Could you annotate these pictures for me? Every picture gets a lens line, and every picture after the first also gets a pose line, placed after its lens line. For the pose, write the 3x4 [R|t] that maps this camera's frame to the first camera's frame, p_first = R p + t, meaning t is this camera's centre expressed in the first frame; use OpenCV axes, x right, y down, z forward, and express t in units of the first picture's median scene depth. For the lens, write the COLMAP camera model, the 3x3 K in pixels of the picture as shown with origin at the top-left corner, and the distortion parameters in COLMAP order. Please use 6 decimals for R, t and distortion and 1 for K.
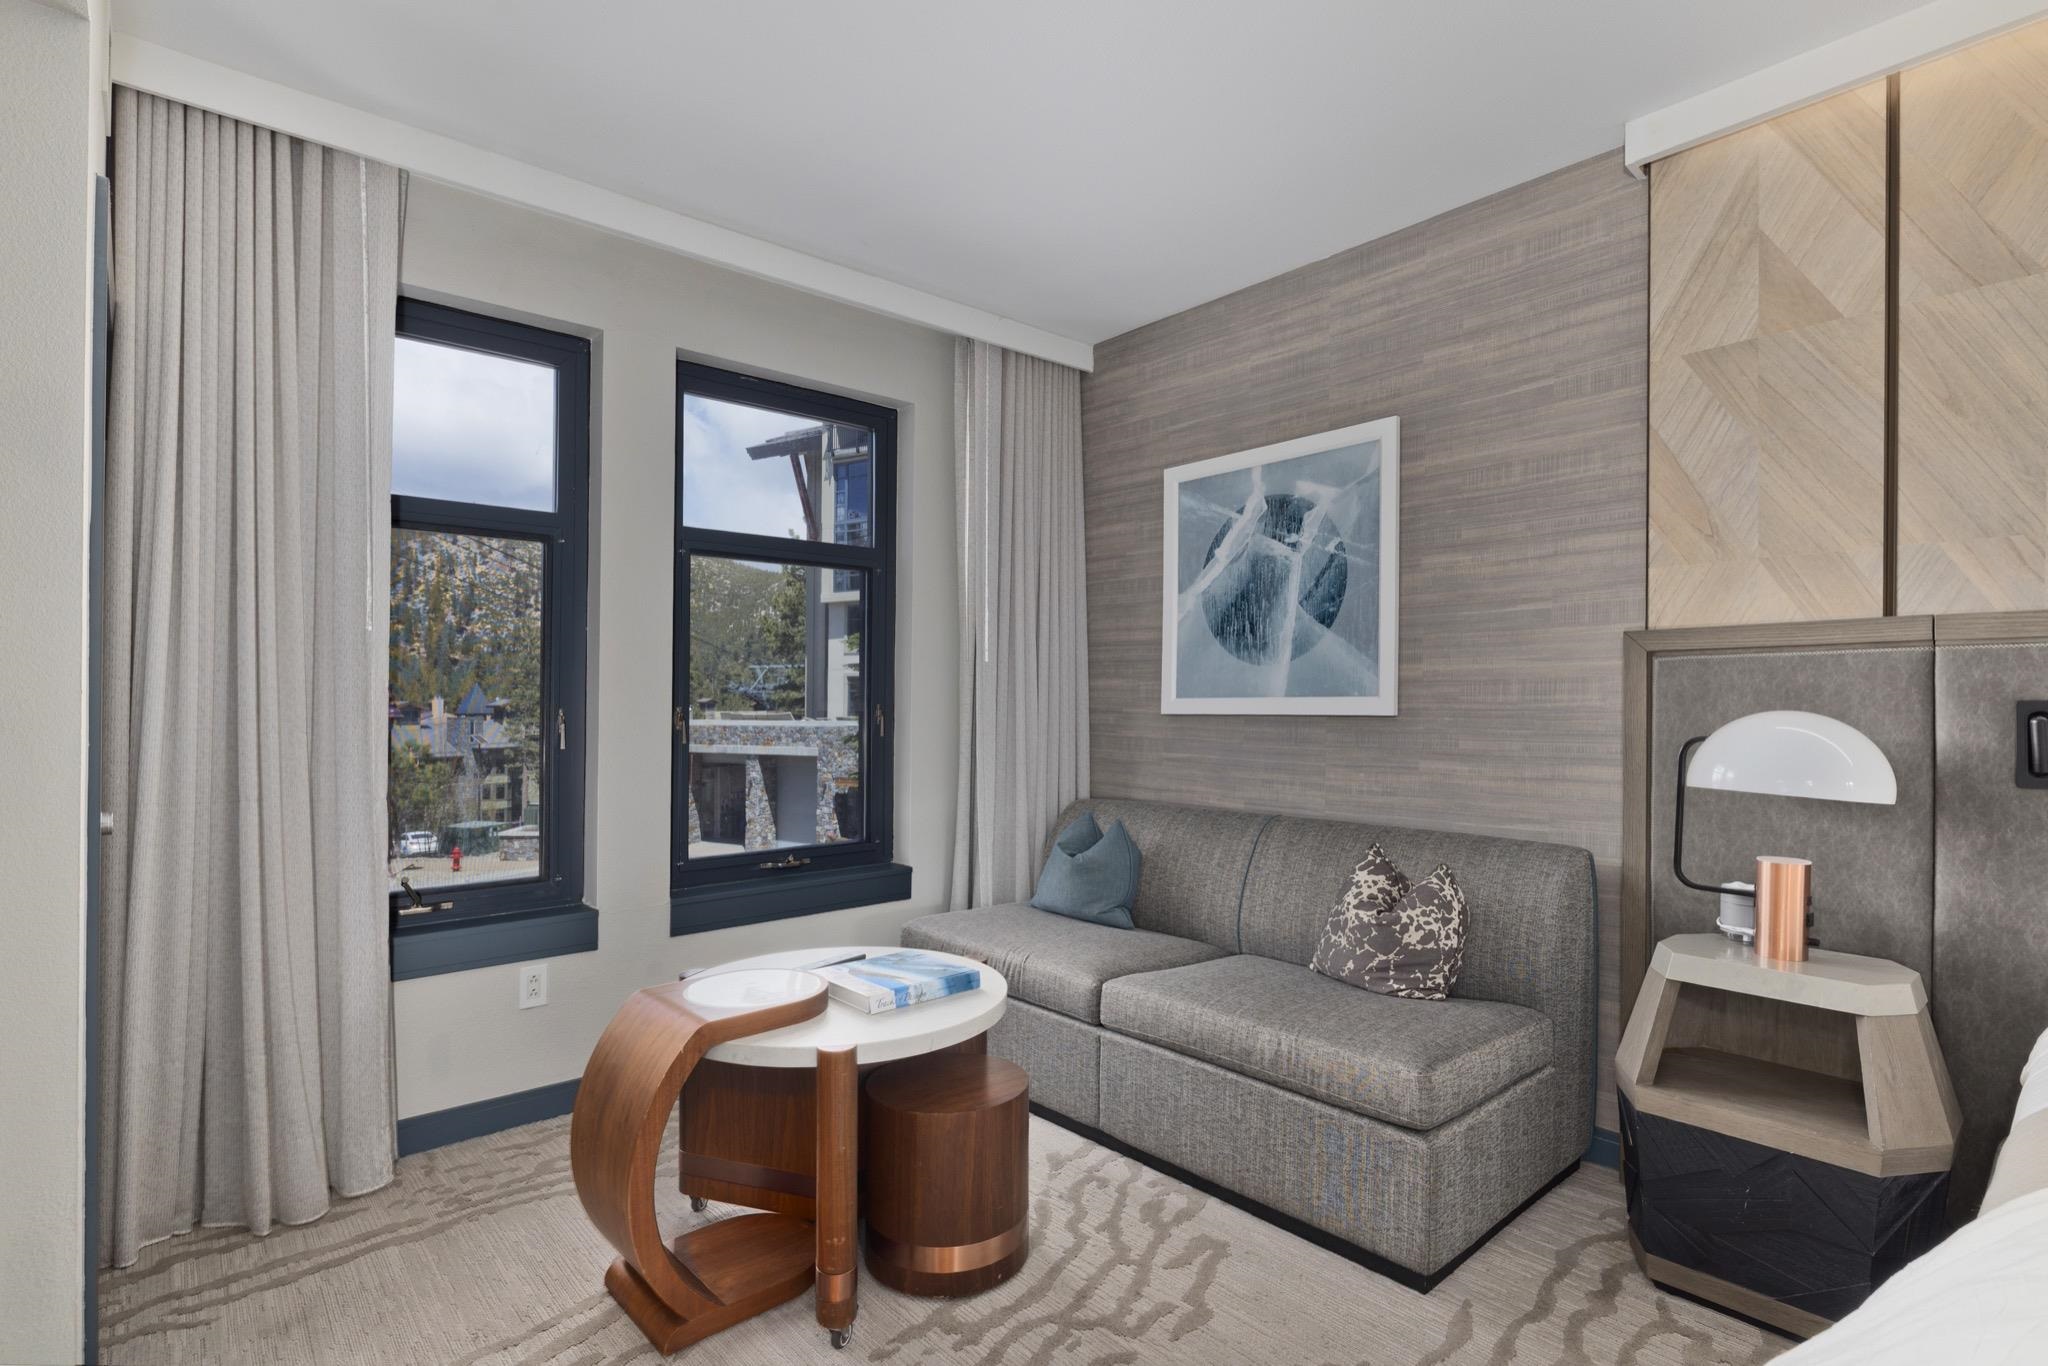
lens RADIAL K [[989.6, 0, 1015.5], [0, 989.6, 685.7], [0, 0, 1]] dist [-0.005040, 0.000344]
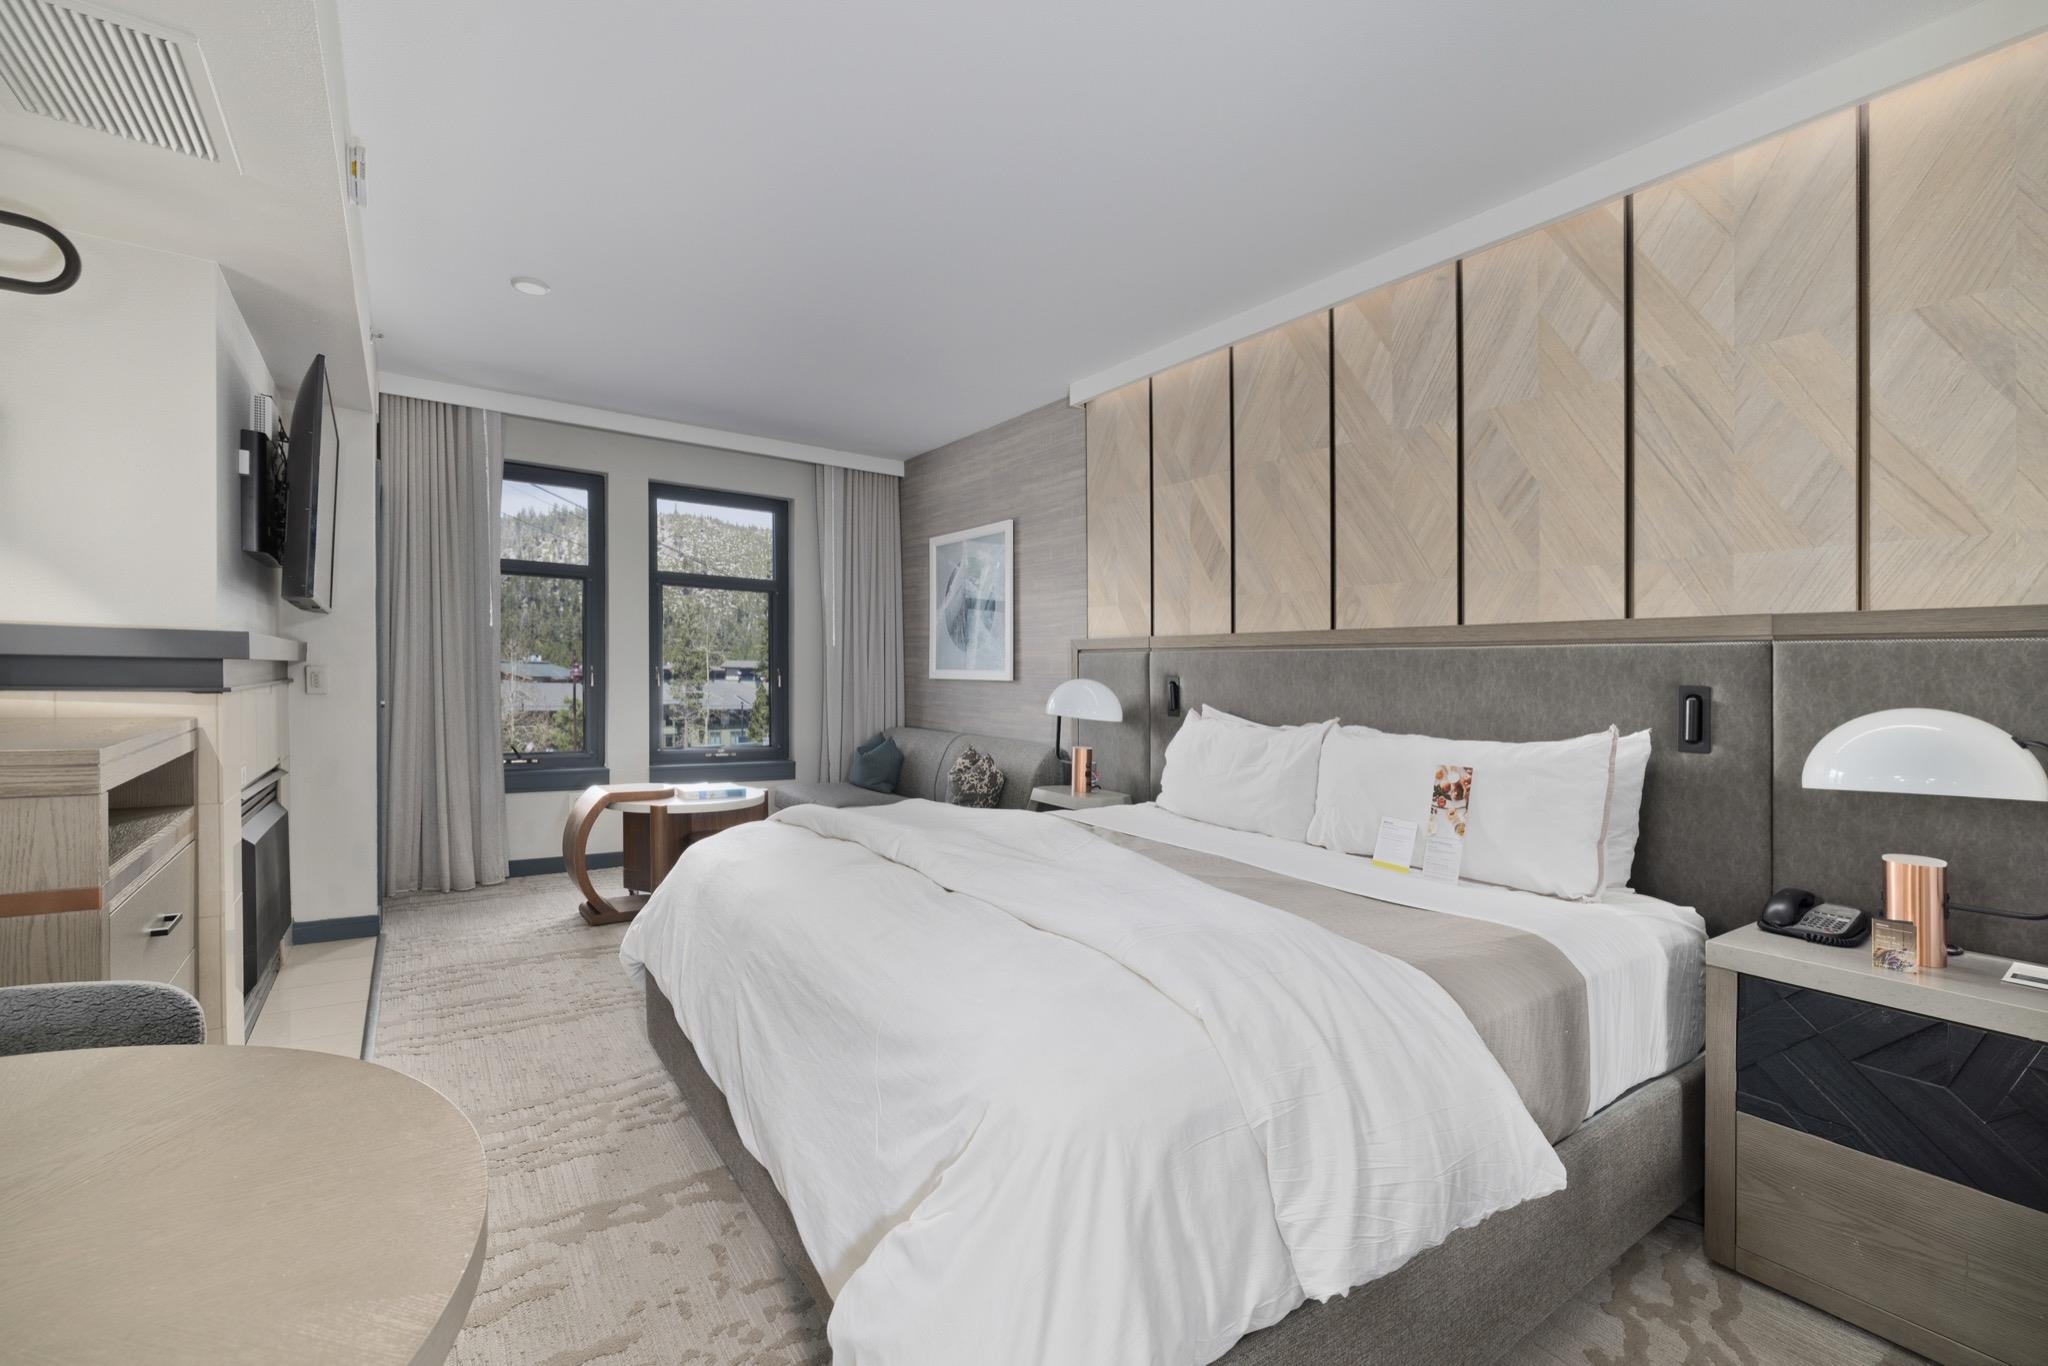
lens RADIAL K [[882.4, 0, 1013.4], [0, 882.4, 709.5], [0, 0, 1]] dist [0.001784, 0.000334]
pose [[0.993135, 0.030572, -0.112909, 0.721366], [-0.024512, 0.998203, 0.054674, -0.008152], [0.114377, -0.051531, 0.992100, -0.814874]]
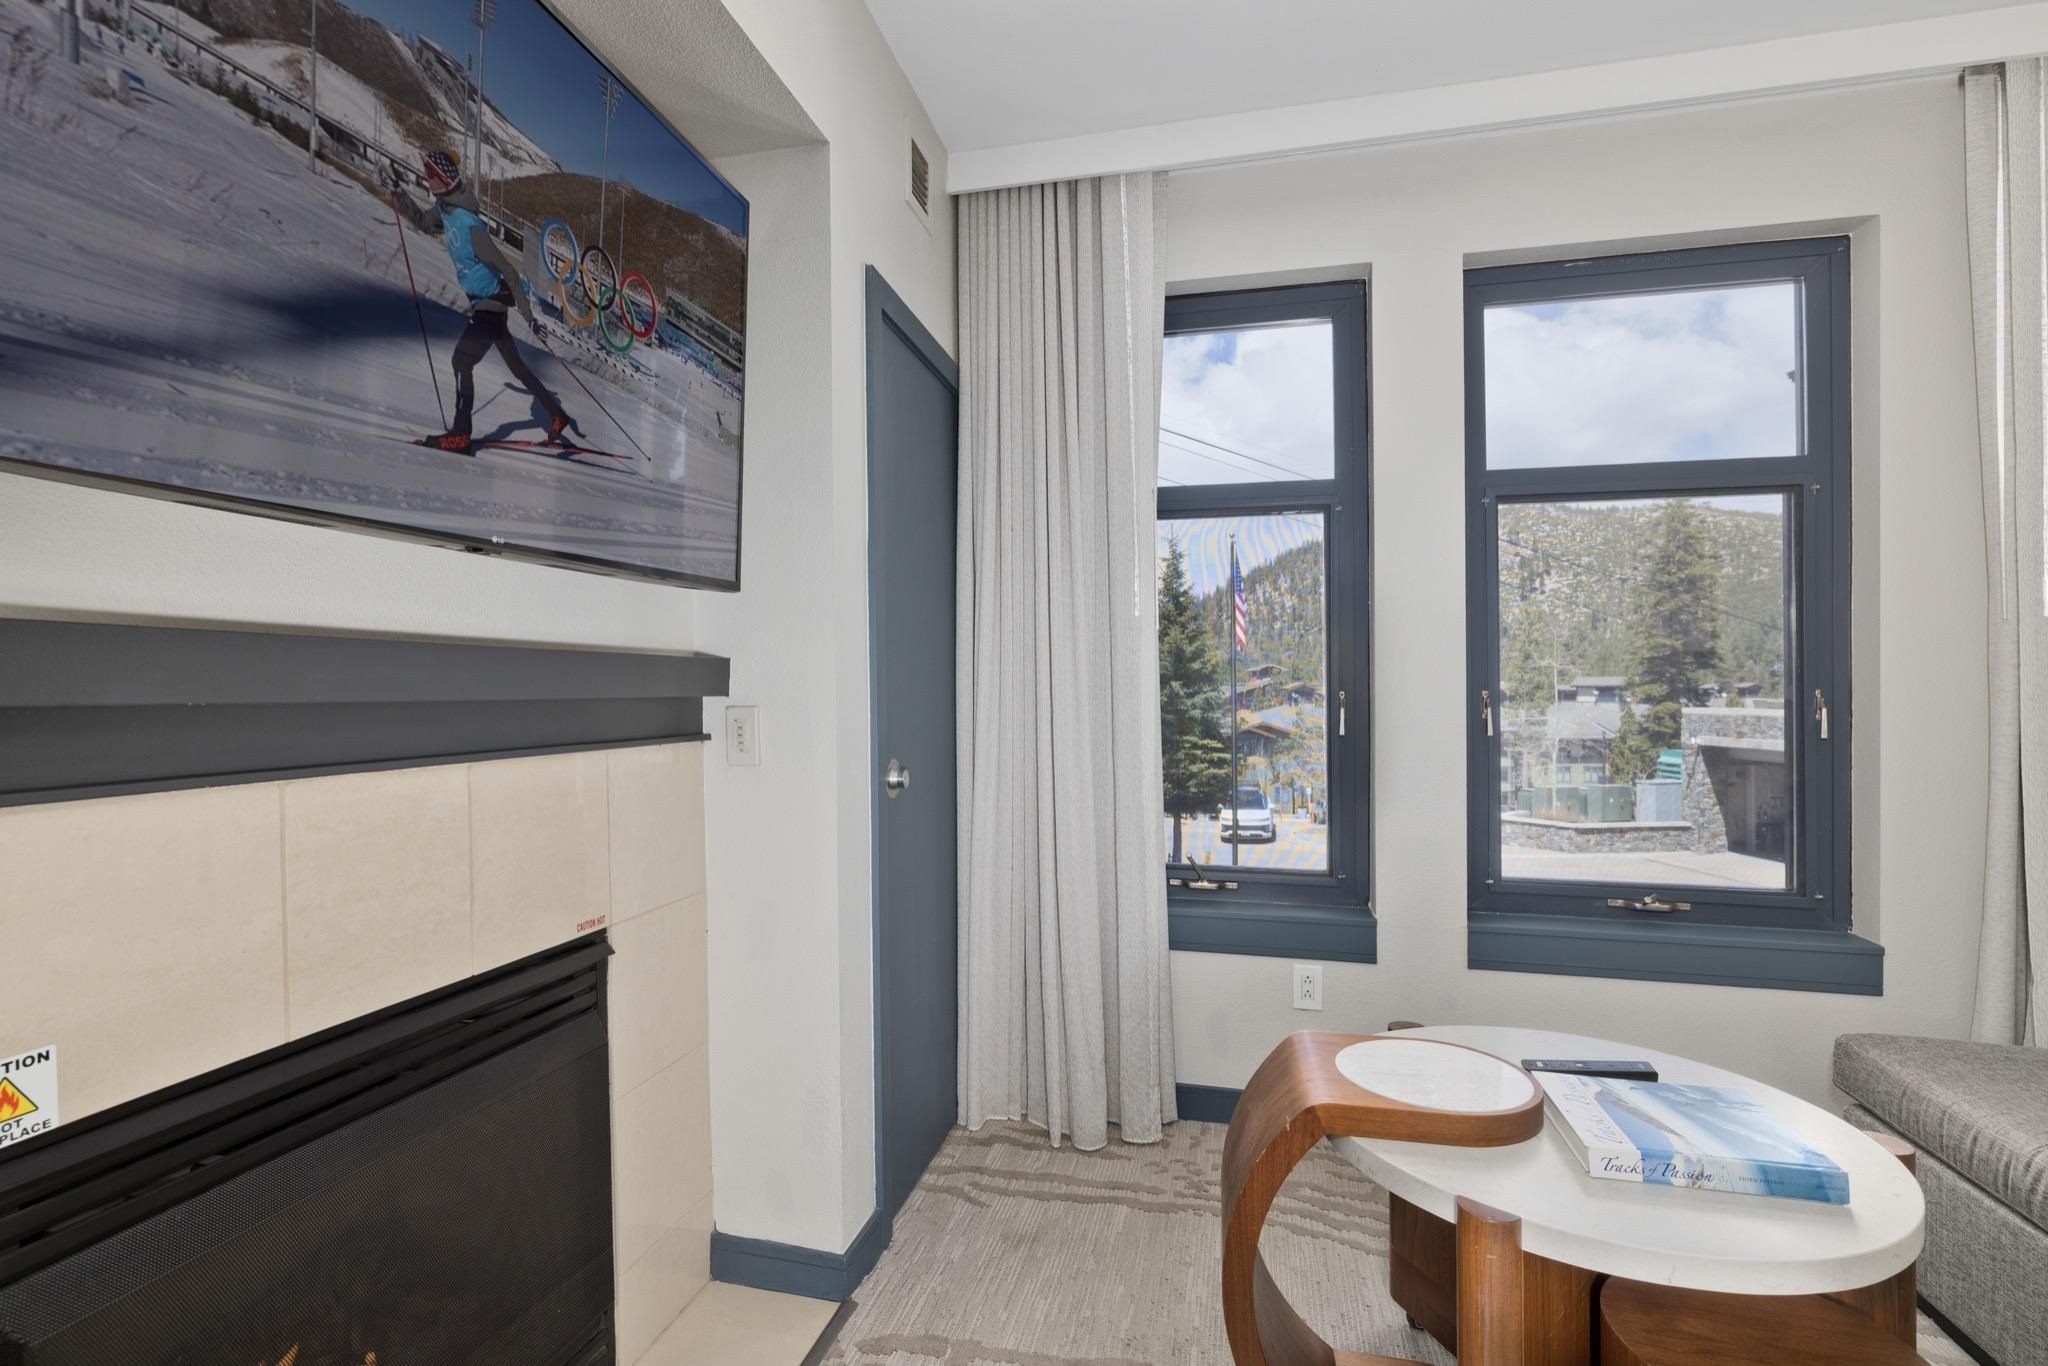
lens RADIAL K [[974.8, 0, 1002.9], [0, 974.8, 678.7], [0, 0, 1]] dist [-0.003527, -0.000266]
pose [[0.573538, -0.002408, -0.819175, 0.127084], [0.009632, 0.999946, 0.003805, 0.005937], [0.819122, -0.010073, 0.573530, 0.285113]]
